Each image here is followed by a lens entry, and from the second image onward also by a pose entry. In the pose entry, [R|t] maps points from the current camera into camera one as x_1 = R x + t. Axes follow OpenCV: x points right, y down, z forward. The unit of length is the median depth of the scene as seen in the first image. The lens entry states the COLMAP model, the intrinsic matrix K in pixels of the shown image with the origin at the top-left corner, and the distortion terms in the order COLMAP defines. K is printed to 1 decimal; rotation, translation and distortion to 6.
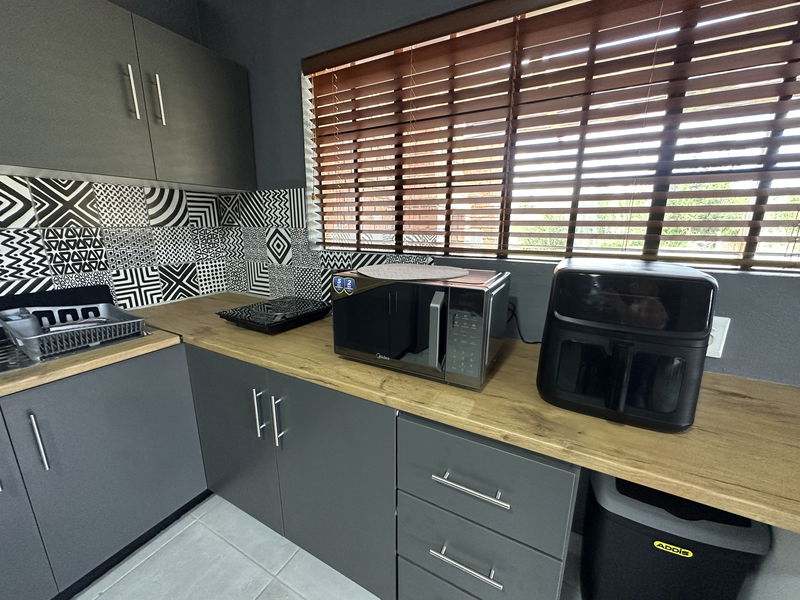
lens RADIAL K [[319.6, 0, 396.8], [0, 319.6, 299.8], [0, 0, 1]] dist [-0.003130, 0.000229]
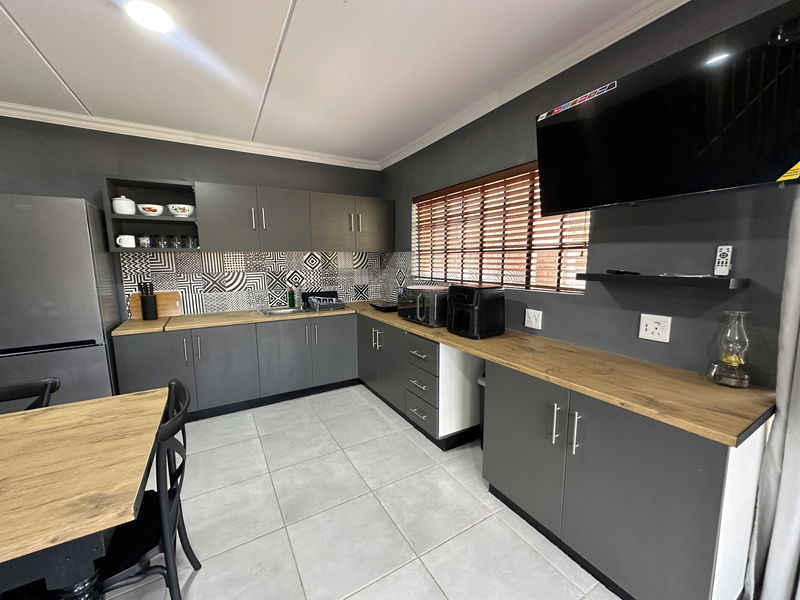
lens RADIAL K [[319.6, 0, 400.9], [0, 319.6, 300.8], [0, 0, 1]] dist [-0.003130, 0.000229]
pose [[0.861392, 0.055917, -0.504853, 0.840979], [-0.107584, 0.991457, -0.073750, 0.165241], [0.496416, 0.117842, 0.860049, -0.948889]]
